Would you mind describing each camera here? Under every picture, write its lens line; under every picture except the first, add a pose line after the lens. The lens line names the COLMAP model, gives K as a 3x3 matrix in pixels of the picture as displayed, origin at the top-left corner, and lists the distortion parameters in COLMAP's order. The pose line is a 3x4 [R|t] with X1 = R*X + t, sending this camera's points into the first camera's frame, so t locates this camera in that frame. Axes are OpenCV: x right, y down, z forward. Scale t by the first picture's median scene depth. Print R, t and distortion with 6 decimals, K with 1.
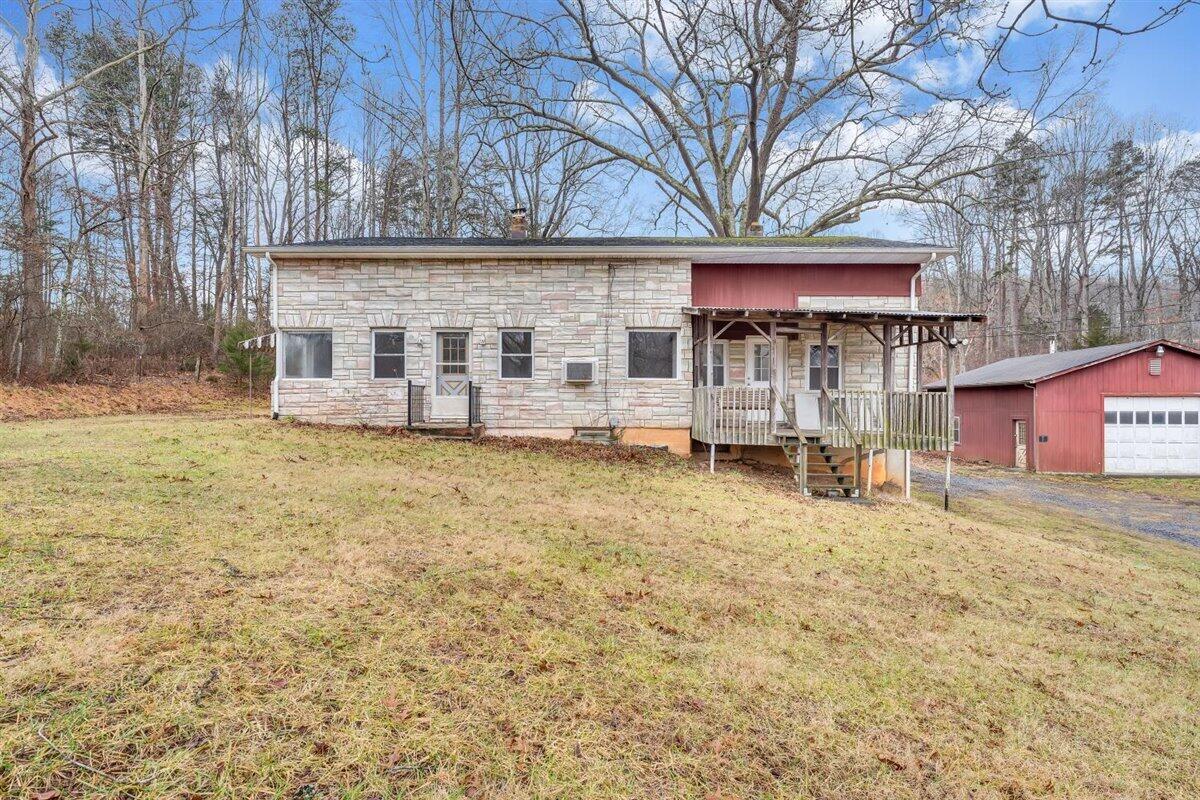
lens RADIAL K [[541.2, 0, 616.5], [0, 541.2, 396.3], [0, 0, 1]] dist [0.001219, 0.000033]
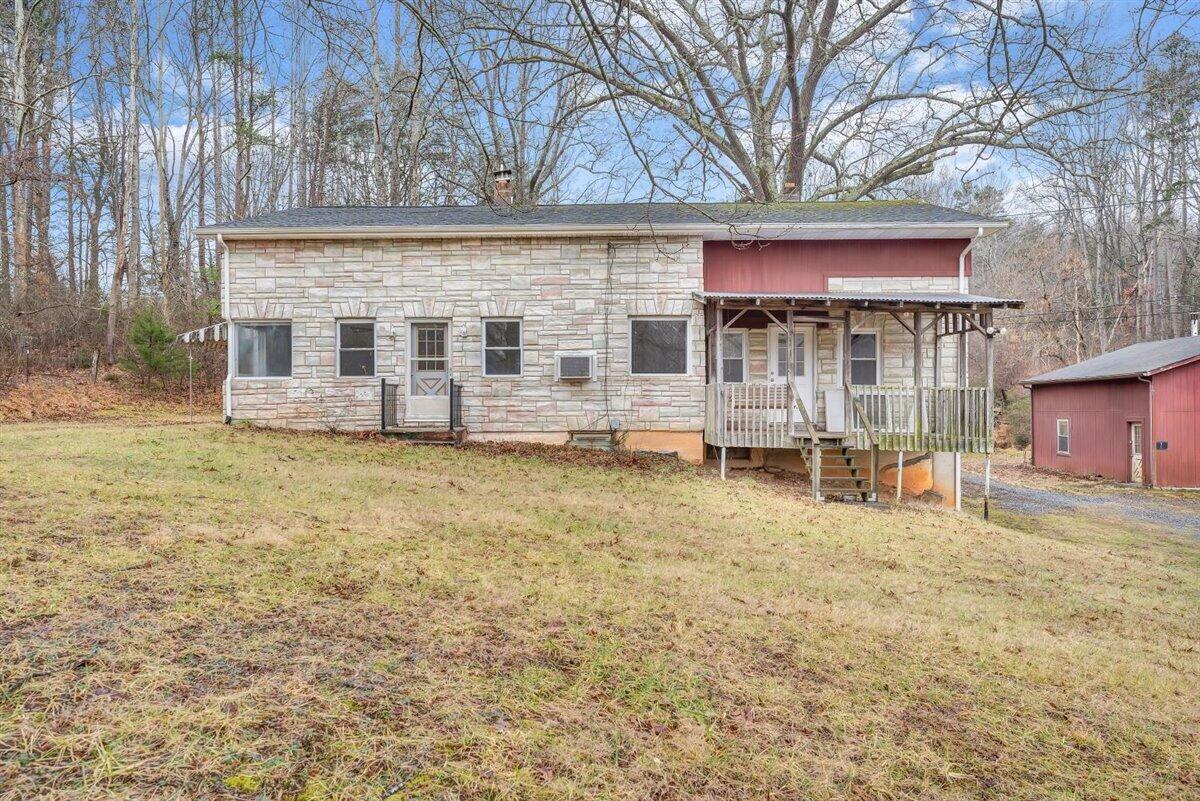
lens RADIAL K [[500.0, 0, 598.6], [0, 500.0, 392.2], [0, 0, 1]] dist [-0.001950, -0.000234]
pose [[0.999951, -0.007217, -0.006742, -0.025685], [0.007215, 0.999974, -0.000419, -0.004221], [0.006745, 0.000370, 0.999977, 0.197272]]
